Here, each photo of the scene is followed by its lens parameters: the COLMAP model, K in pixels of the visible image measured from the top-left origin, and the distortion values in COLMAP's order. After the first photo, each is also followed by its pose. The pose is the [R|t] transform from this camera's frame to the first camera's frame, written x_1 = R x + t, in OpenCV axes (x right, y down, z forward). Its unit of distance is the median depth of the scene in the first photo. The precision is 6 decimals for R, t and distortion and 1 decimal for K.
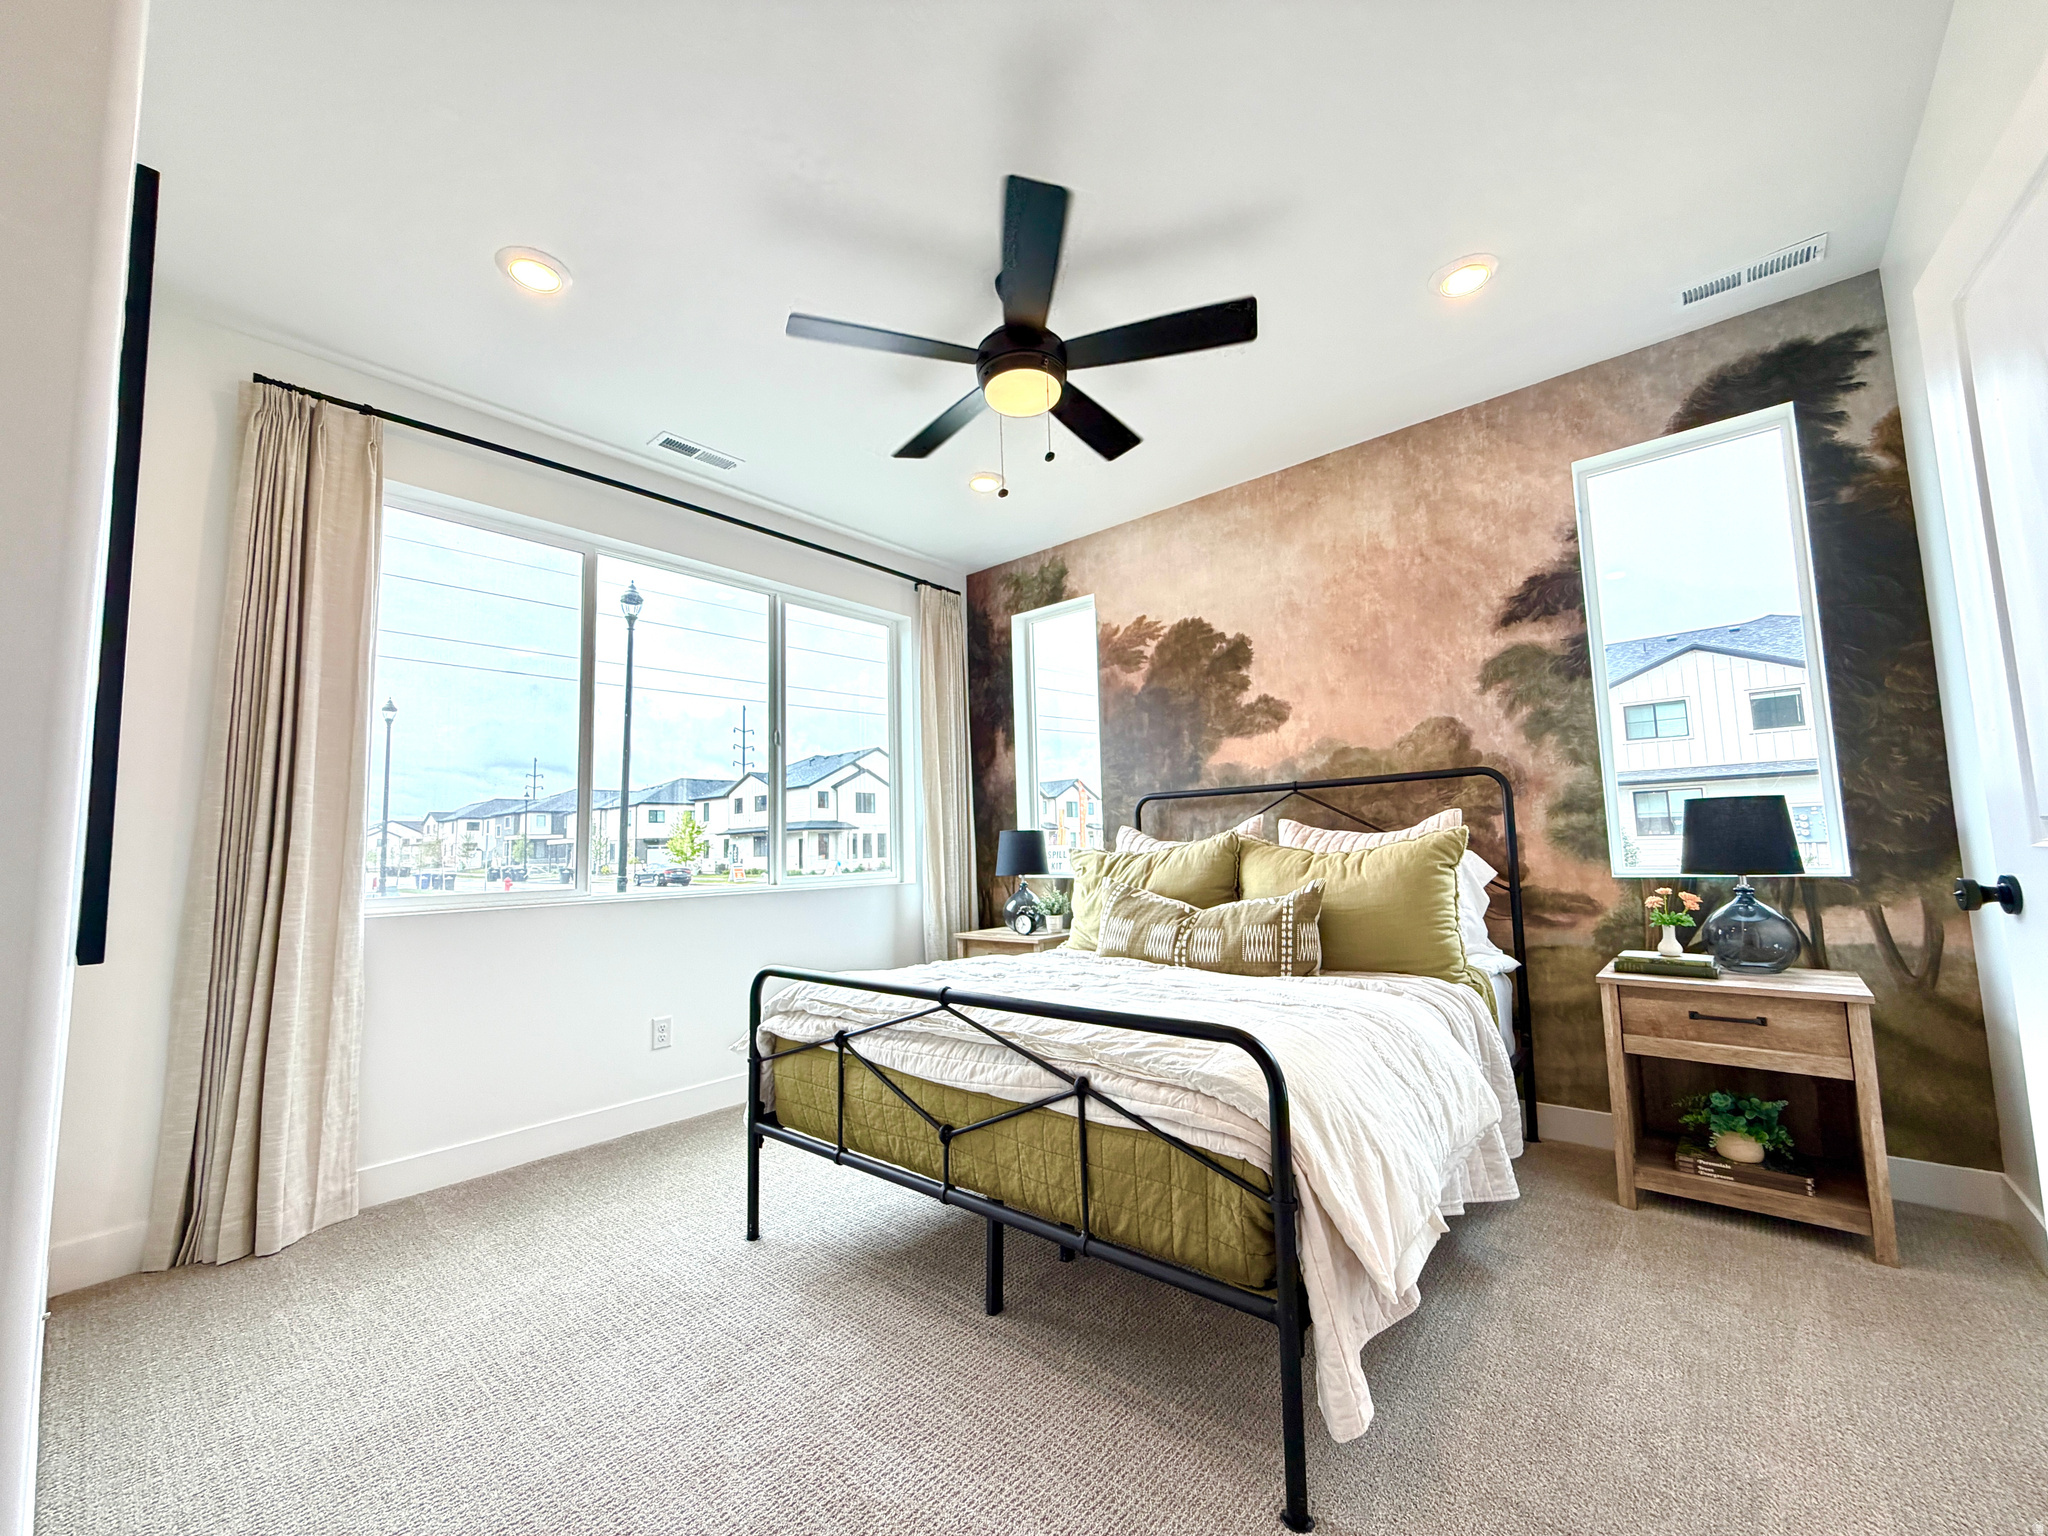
lens RADIAL K [[814.9, 0, 1014.7], [0, 814.9, 770.9], [0, 0, 1]] dist [-0.000667, 0.000059]
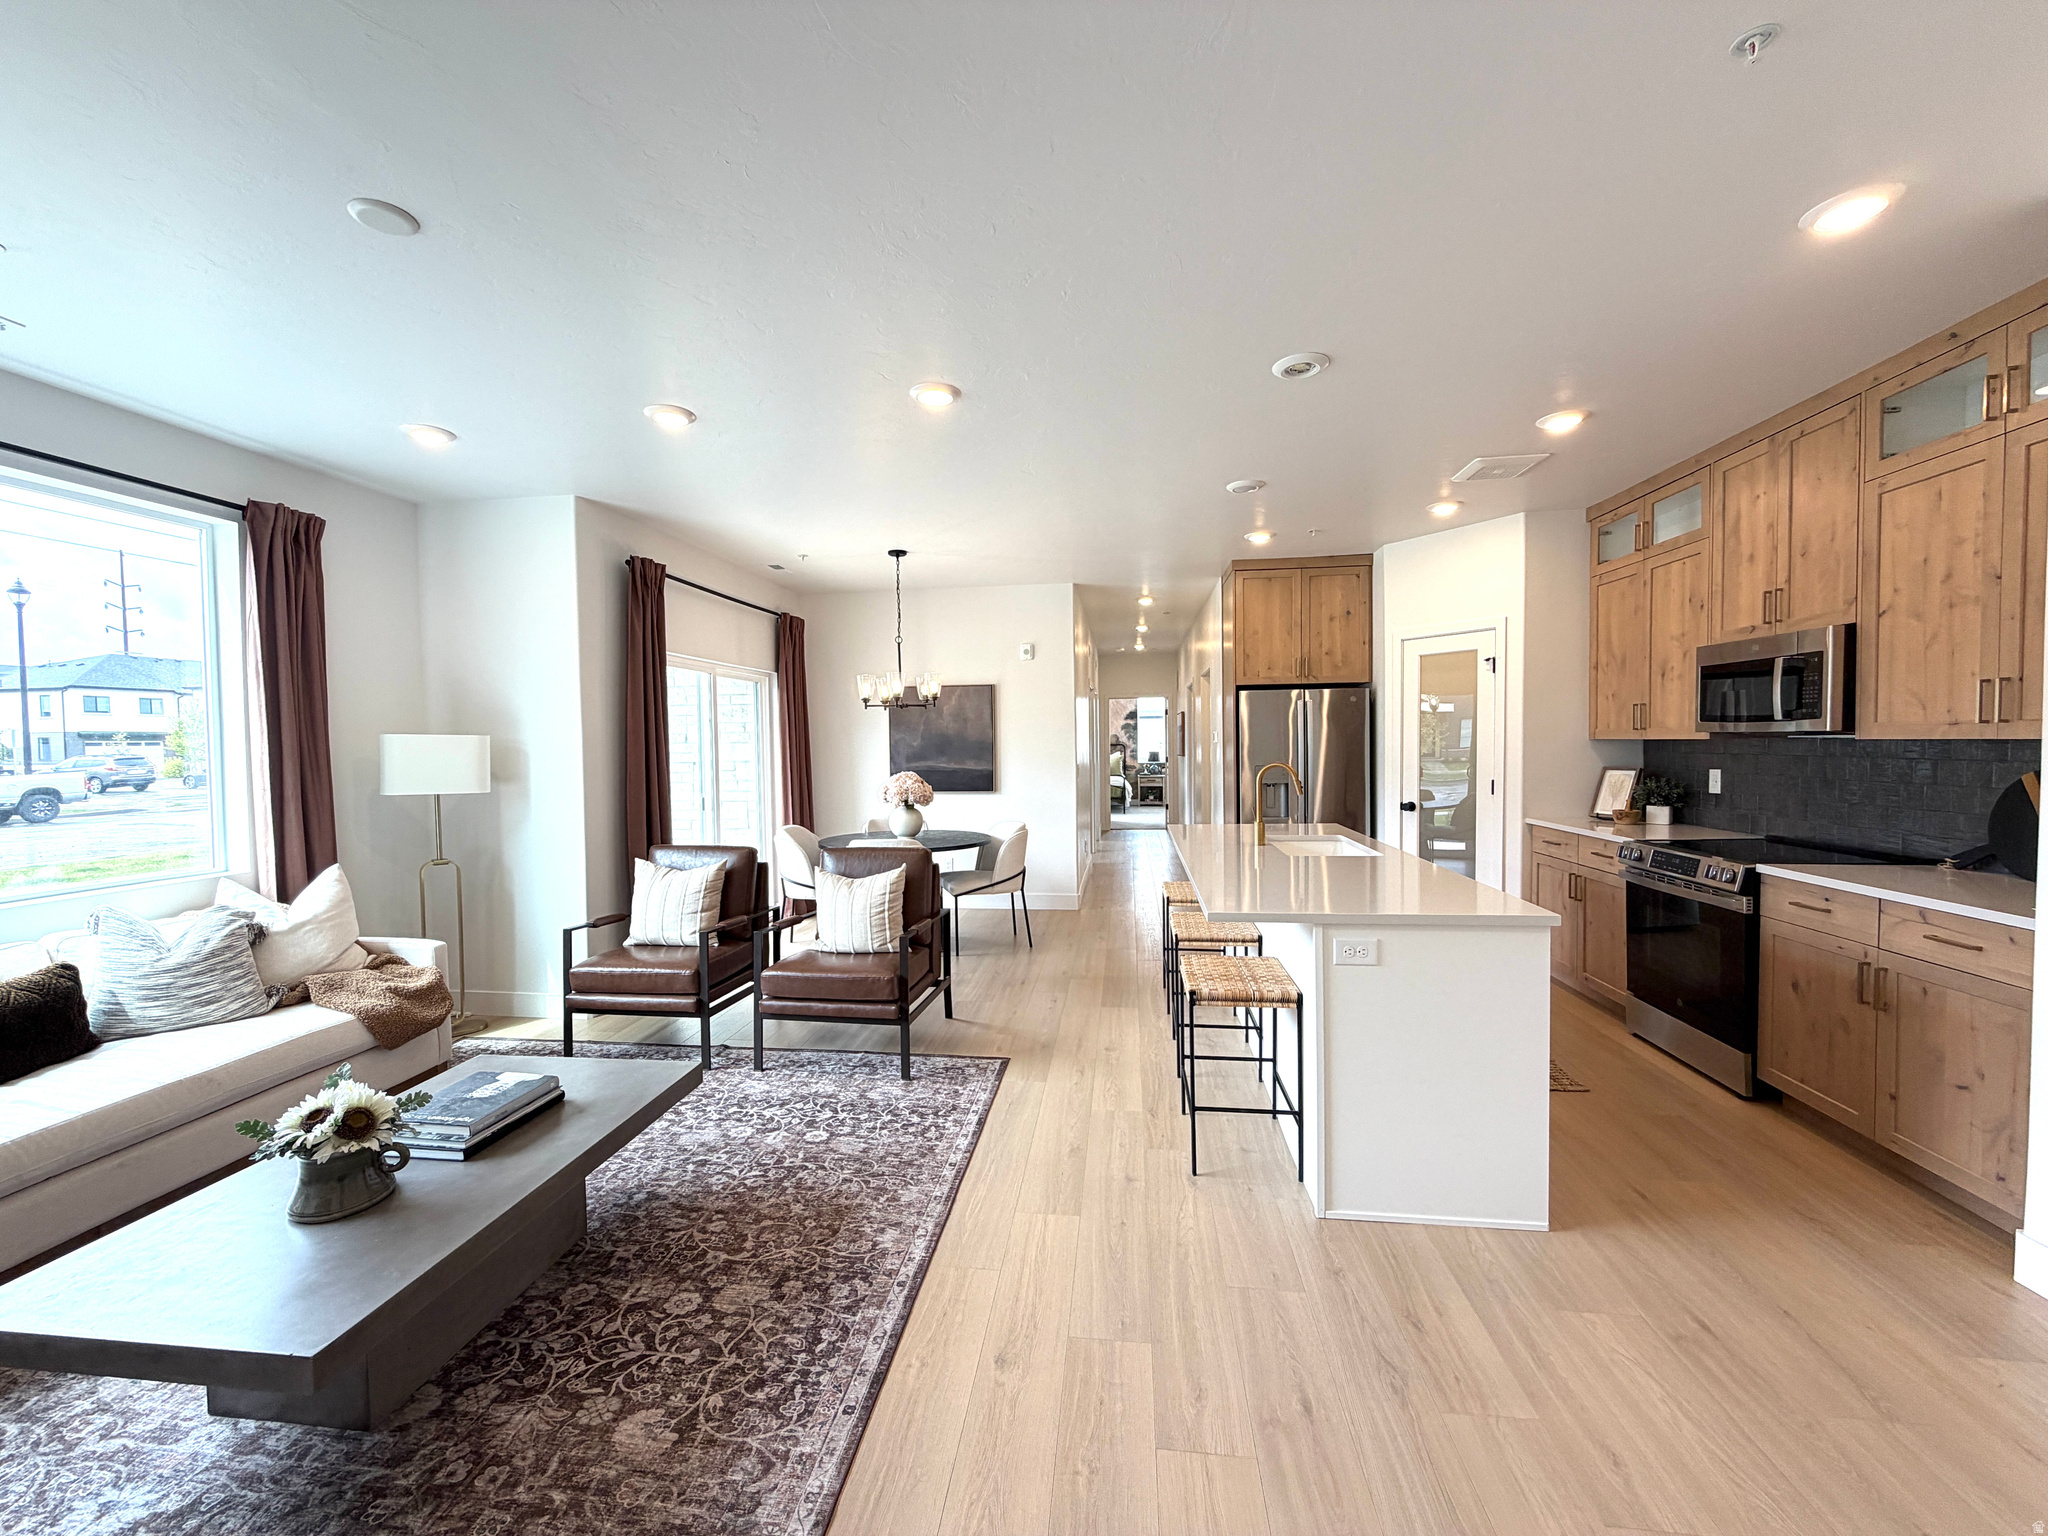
lens RADIAL K [[816.1, 0, 1019.5], [0, 816.1, 771.9], [0, 0, 1]] dist [-0.001088, 0.000076]
pose [[0.832800, -0.005527, 0.553547, -3.362992], [-0.061612, 0.992812, 0.102607, -0.372785], [-0.550135, -0.119557, 0.826473, -3.549218]]
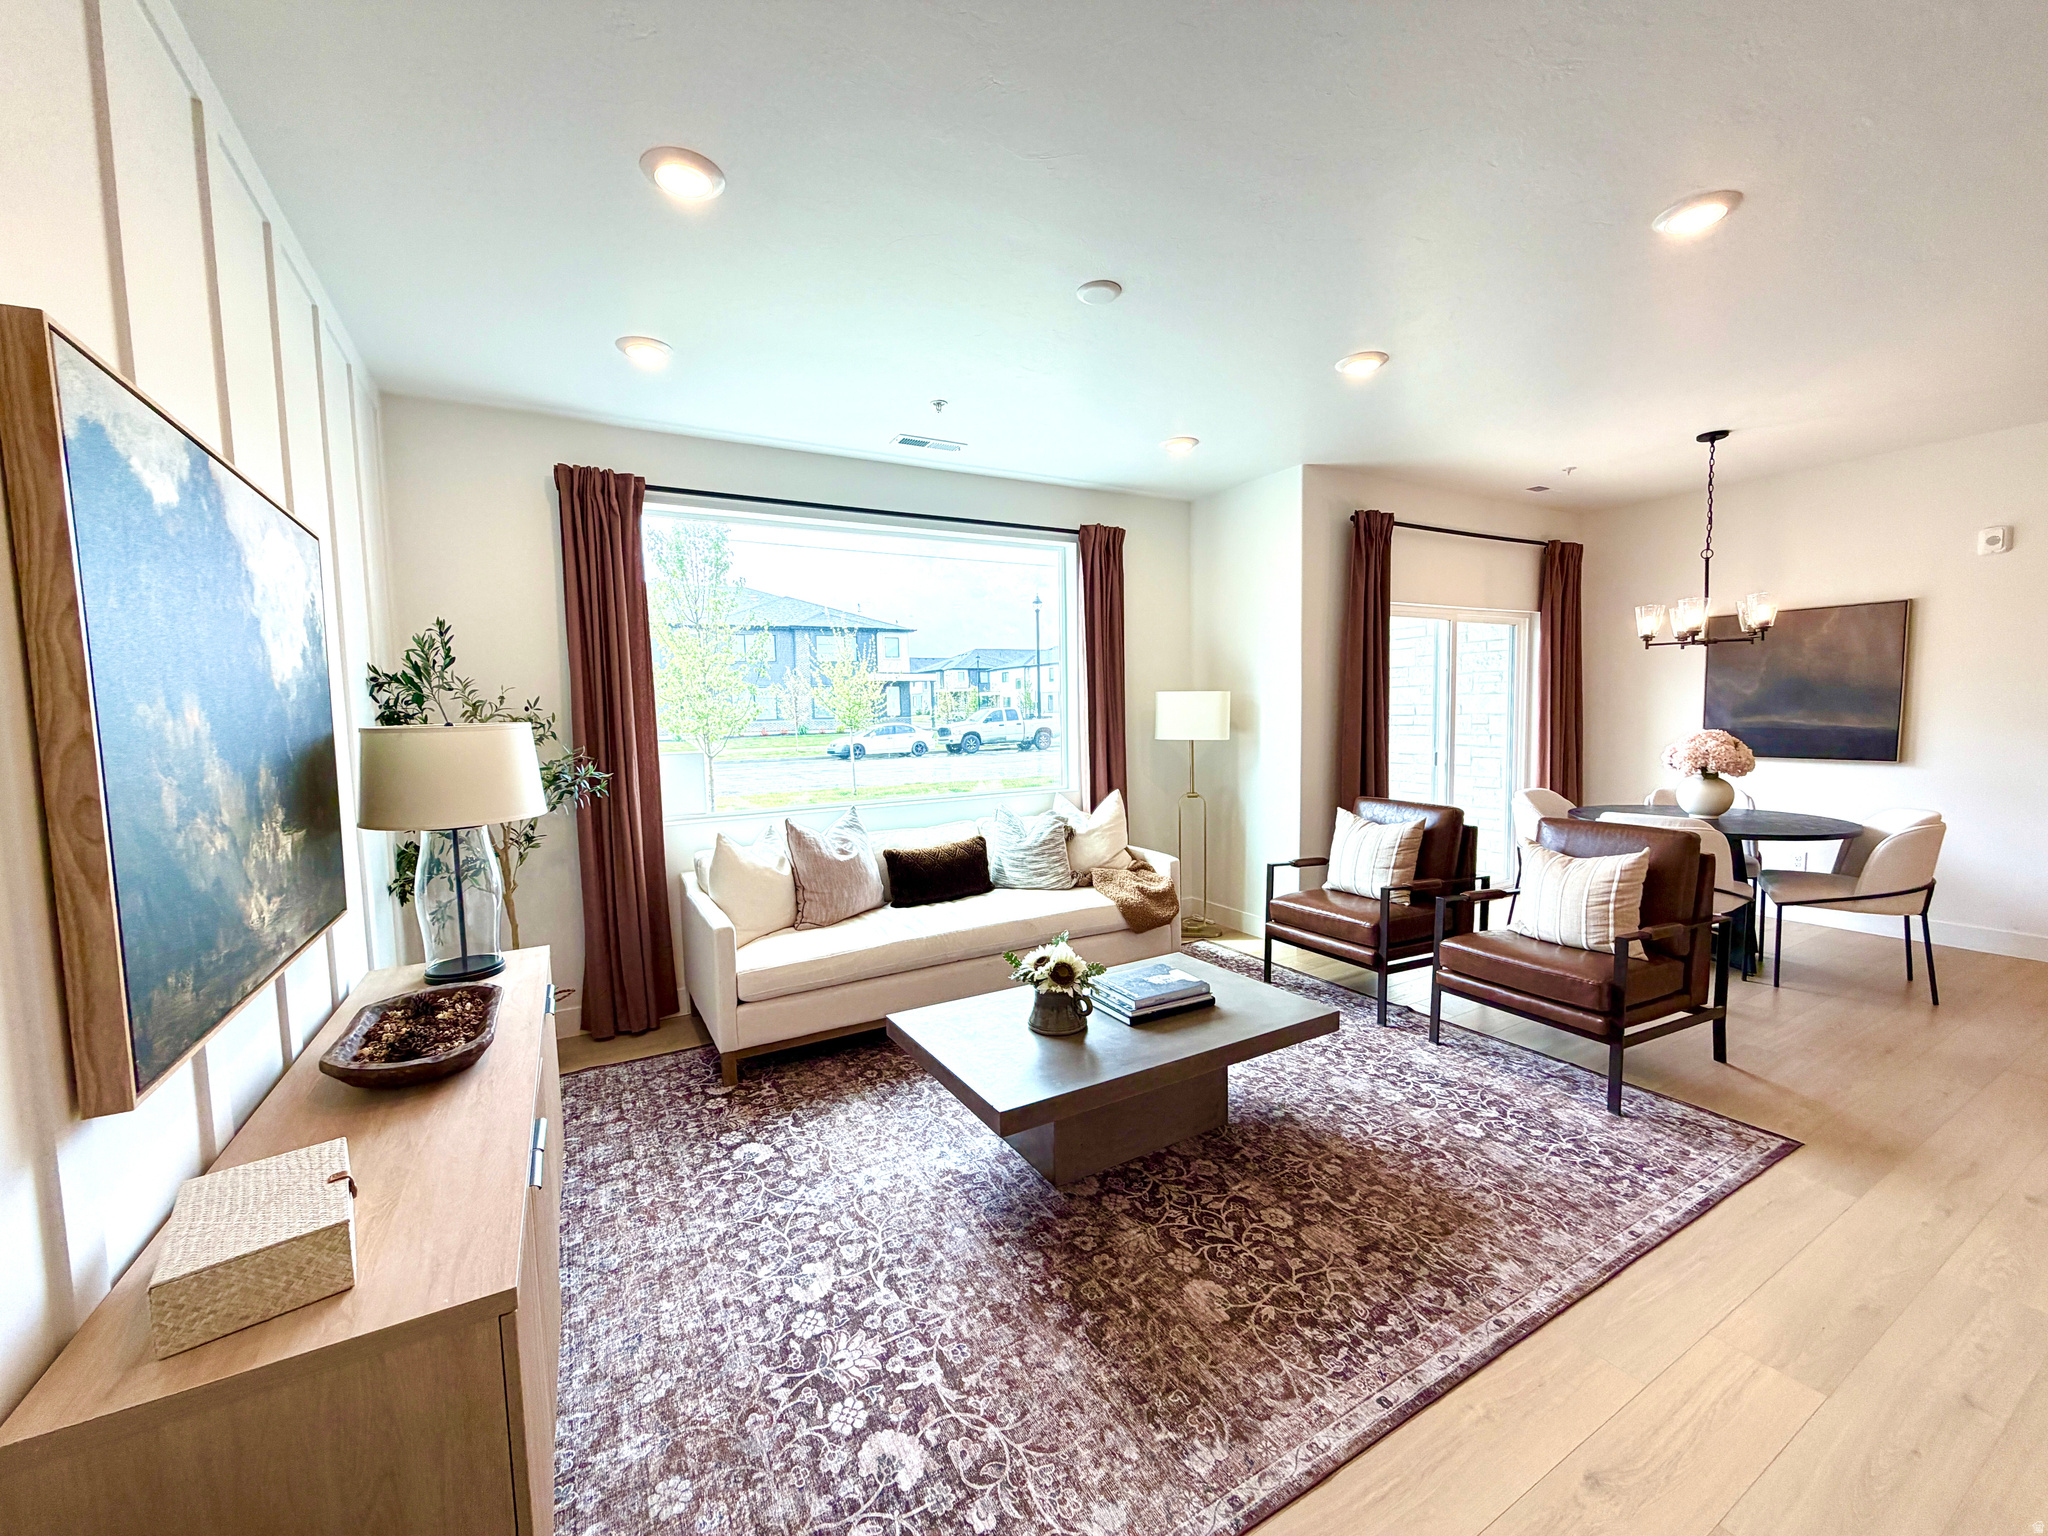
lens RADIAL K [[814.9, 0, 1014.7], [0, 814.9, 770.9], [0, 0, 1]] dist [-0.000667, 0.000059]
pose [[0.943857, 0.030236, -0.328966, -3.202673], [0.030142, 0.983767, 0.176901, -0.380783], [0.328975, -0.176885, 0.927624, -3.576945]]
